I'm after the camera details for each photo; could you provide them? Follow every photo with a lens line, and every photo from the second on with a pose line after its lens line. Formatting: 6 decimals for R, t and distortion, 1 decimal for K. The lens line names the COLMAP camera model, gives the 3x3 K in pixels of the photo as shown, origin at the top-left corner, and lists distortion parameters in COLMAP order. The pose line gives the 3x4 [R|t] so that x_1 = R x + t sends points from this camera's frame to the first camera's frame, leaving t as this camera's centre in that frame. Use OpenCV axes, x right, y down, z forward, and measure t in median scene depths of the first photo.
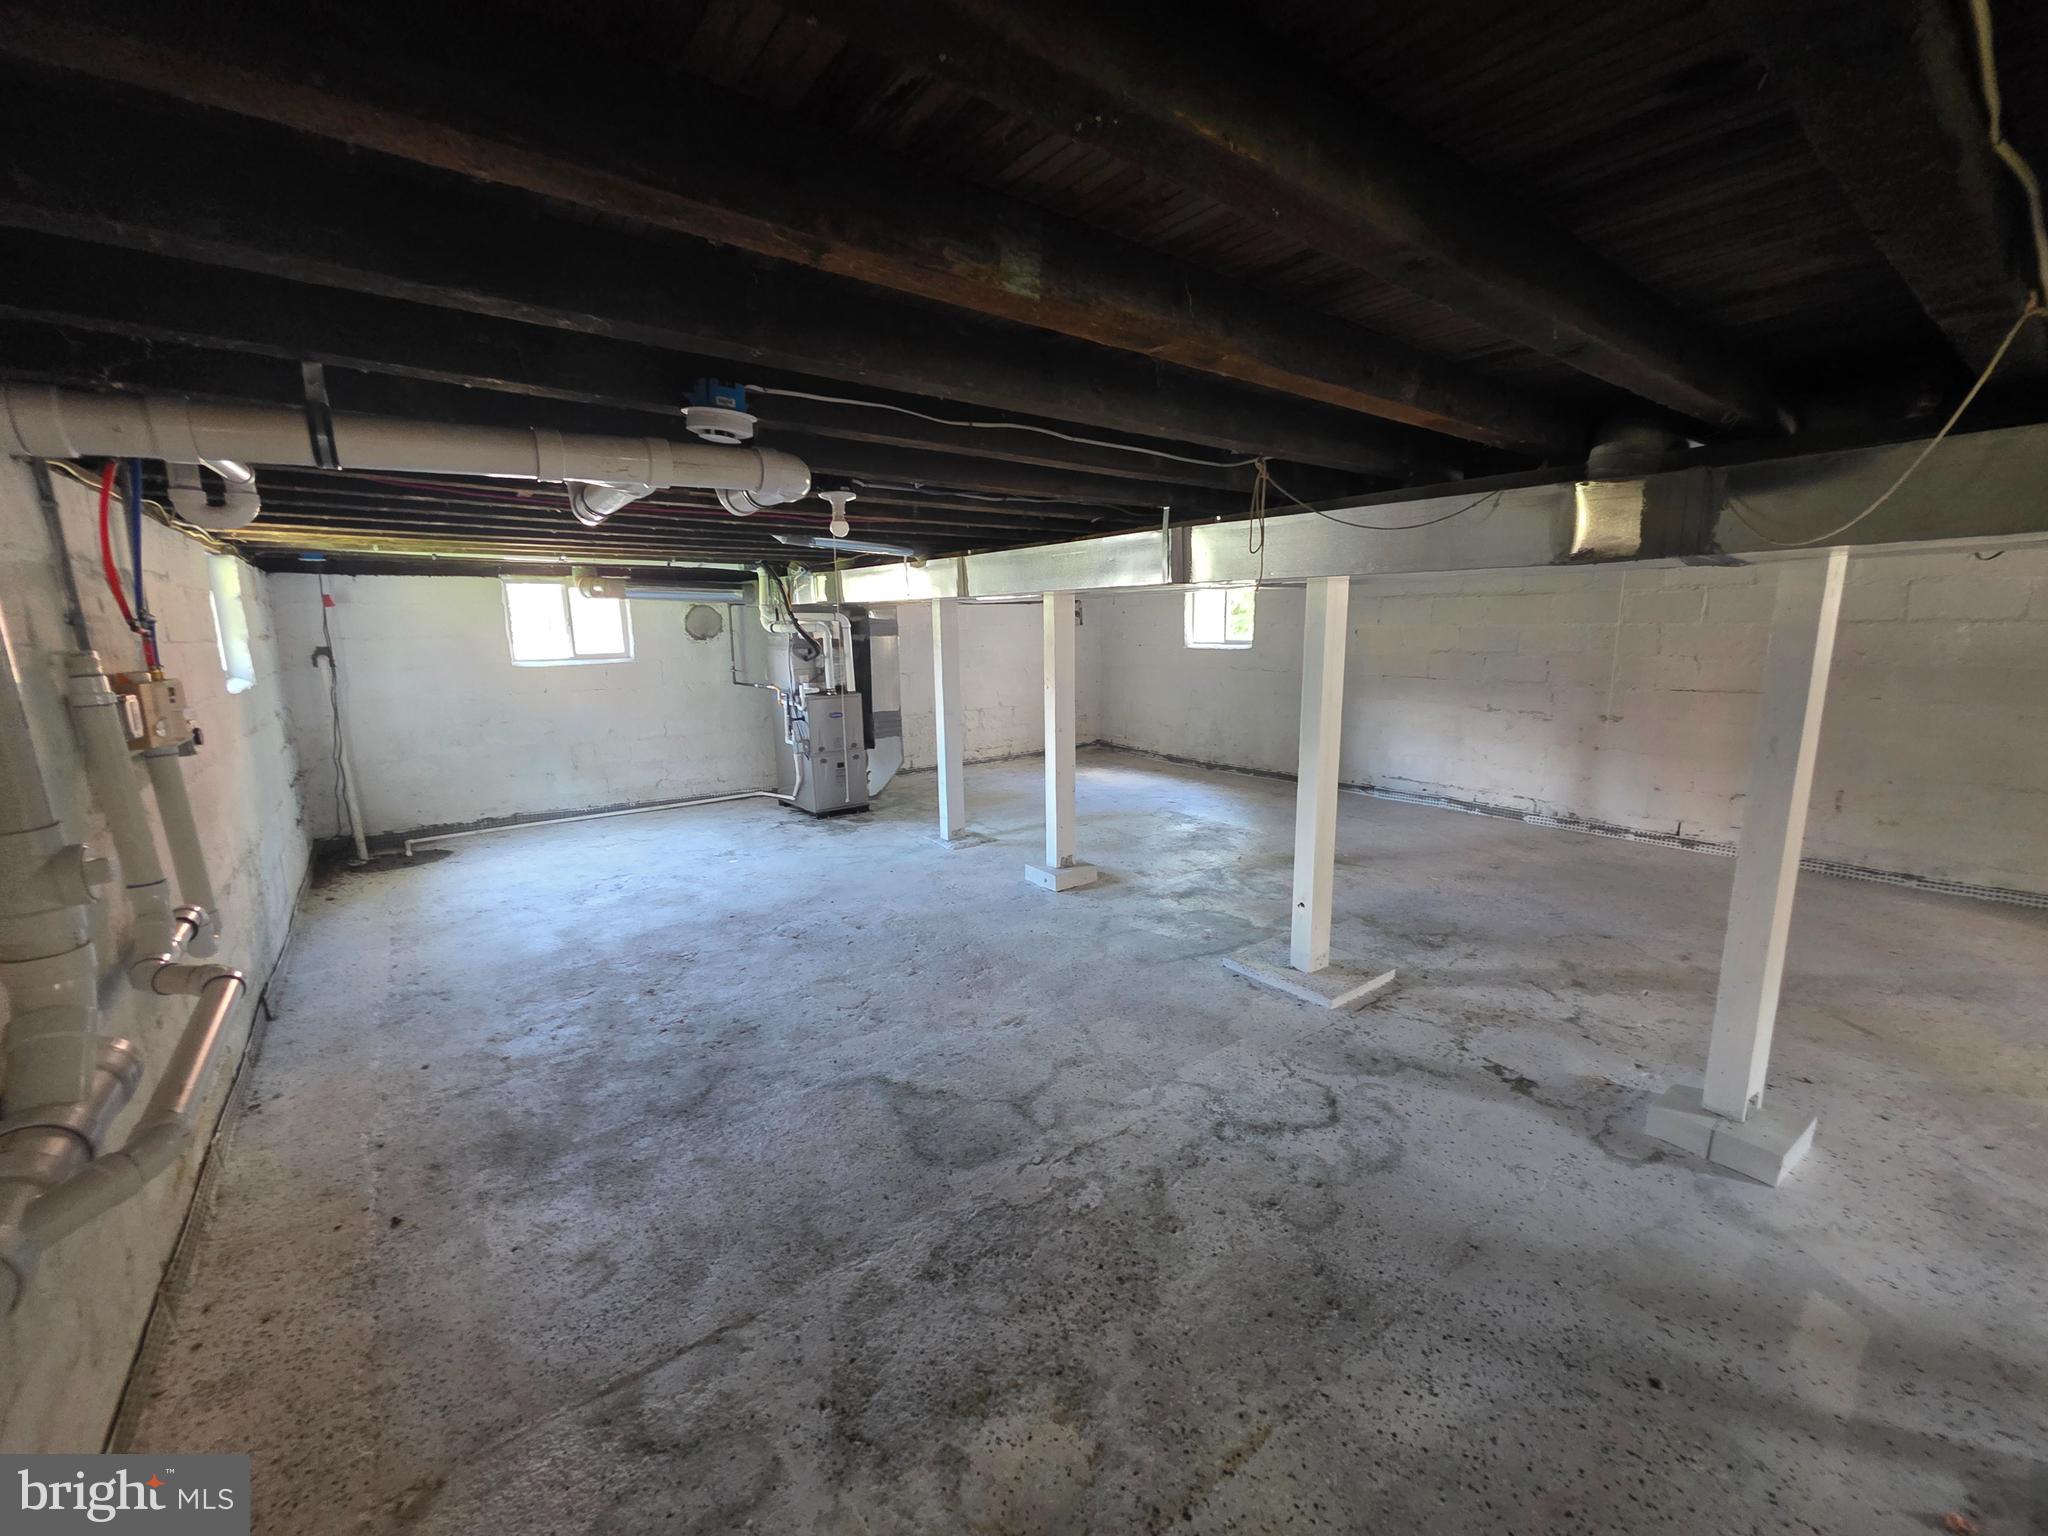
lens RADIAL K [[818.6, 0, 1025.2], [0, 818.6, 770.6], [0, 0, 1]] dist [0.002416, 0.000383]
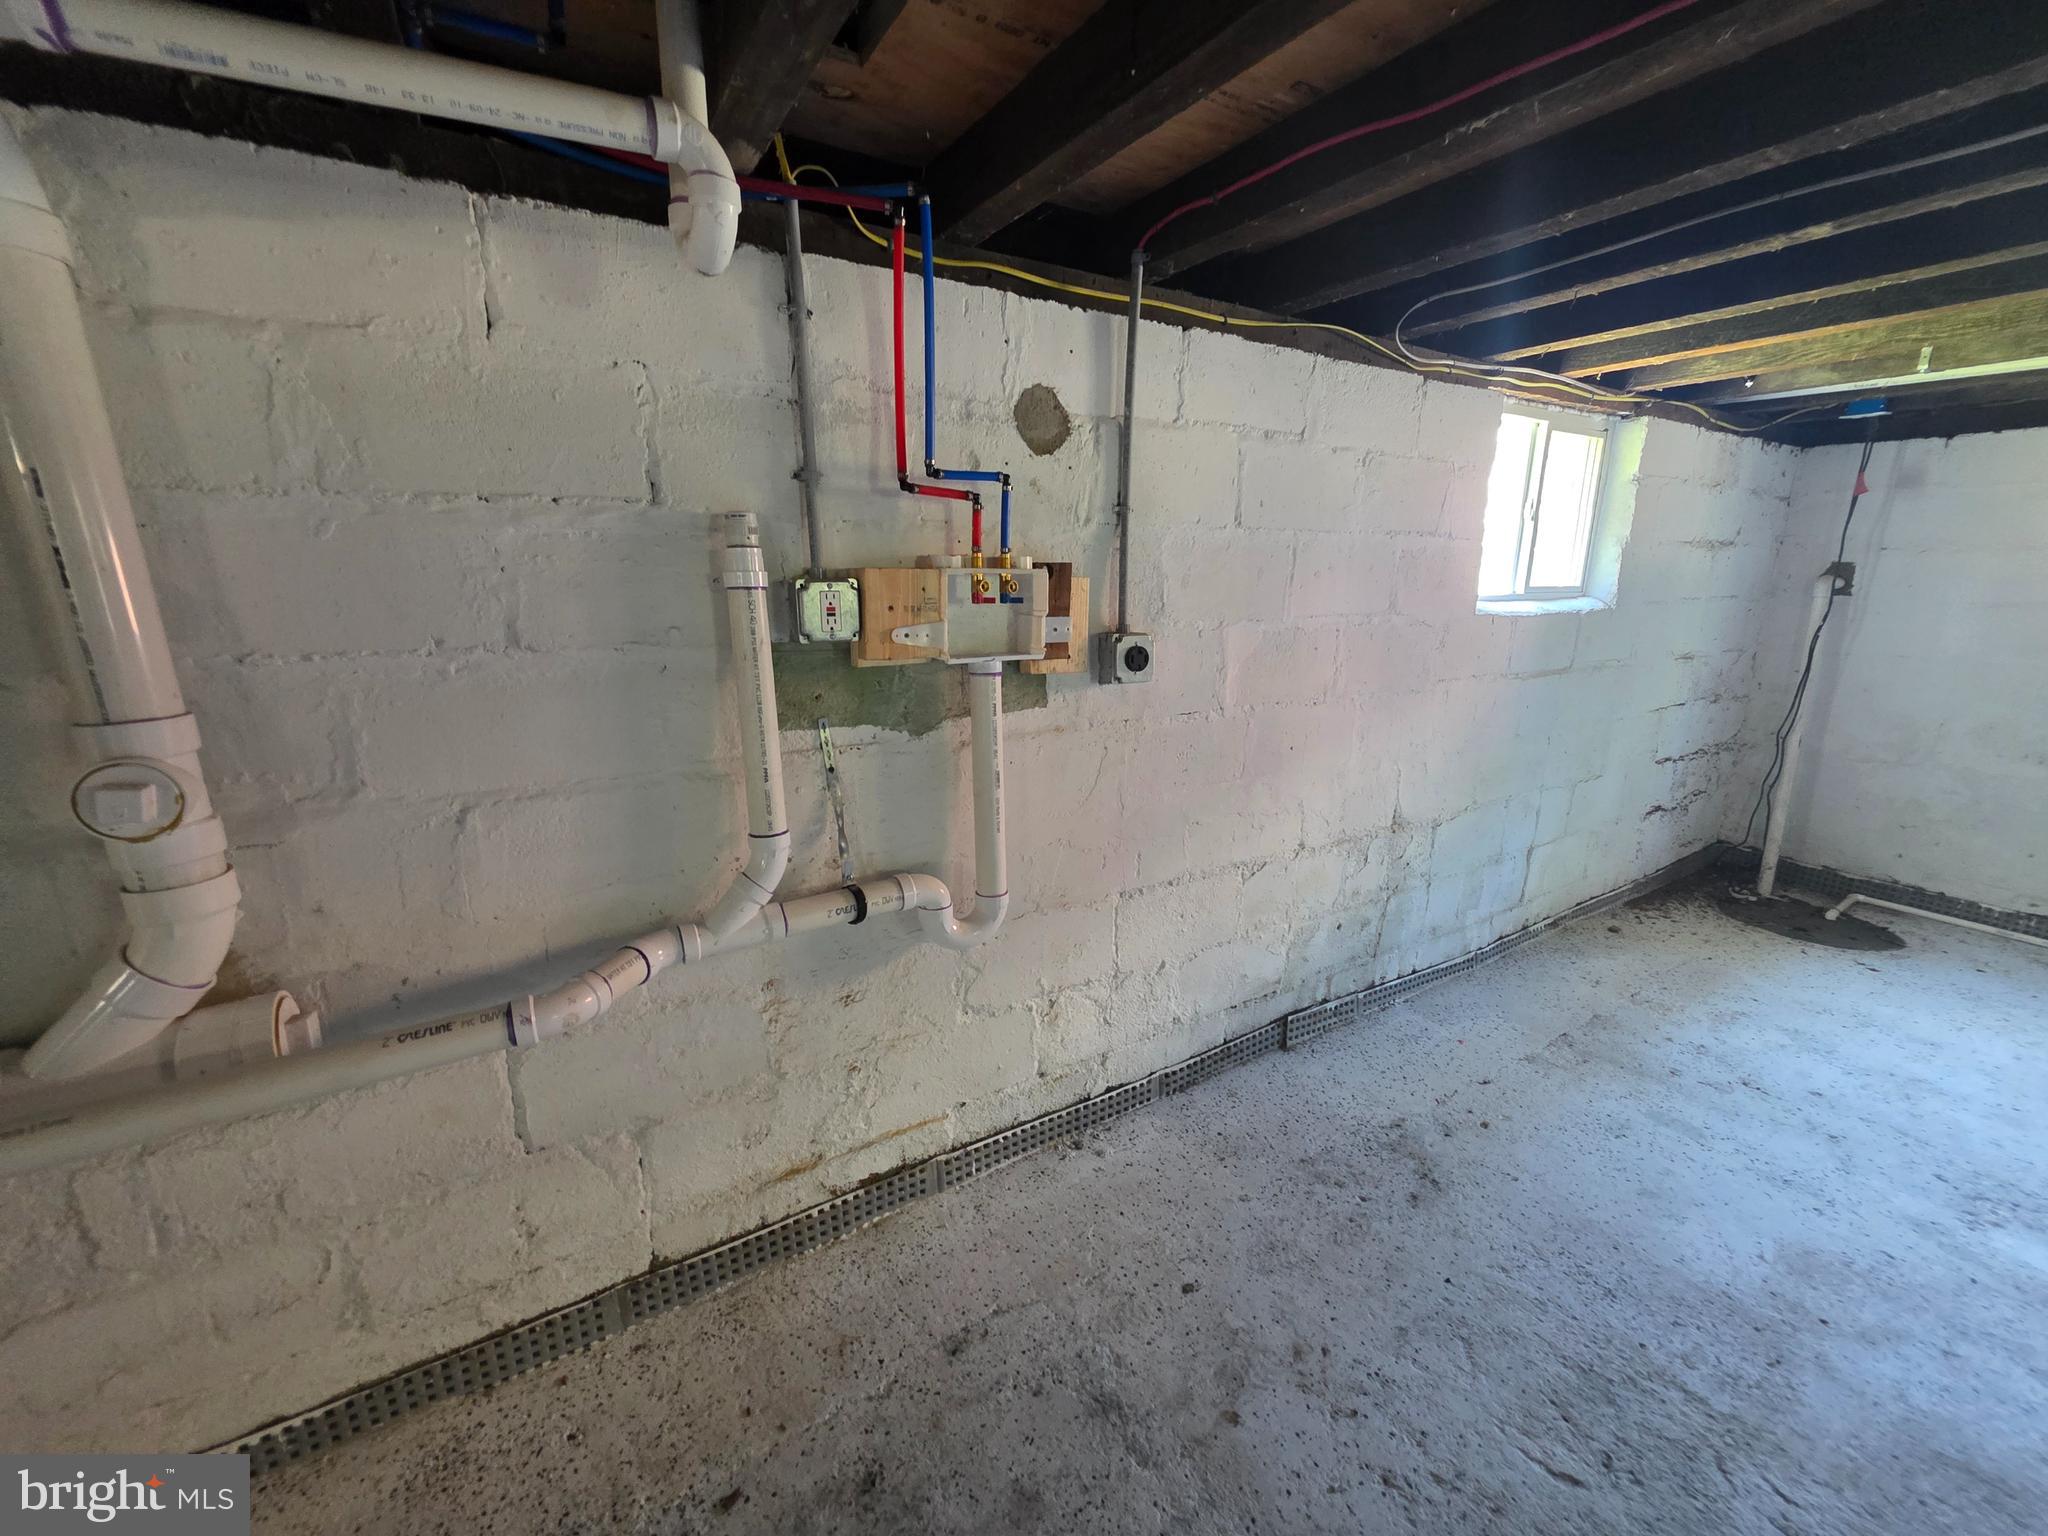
lens RADIAL K [[818.6, 0, 1025.6], [0, 818.6, 758.7], [0, 0, 1]] dist [0.002416, 0.000383]
pose [[-0.107898, 0.250030, -0.962207, -0.177429], [-0.184869, 0.945931, 0.266531, -0.075759], [0.976822, 0.206640, -0.055841, 0.561905]]
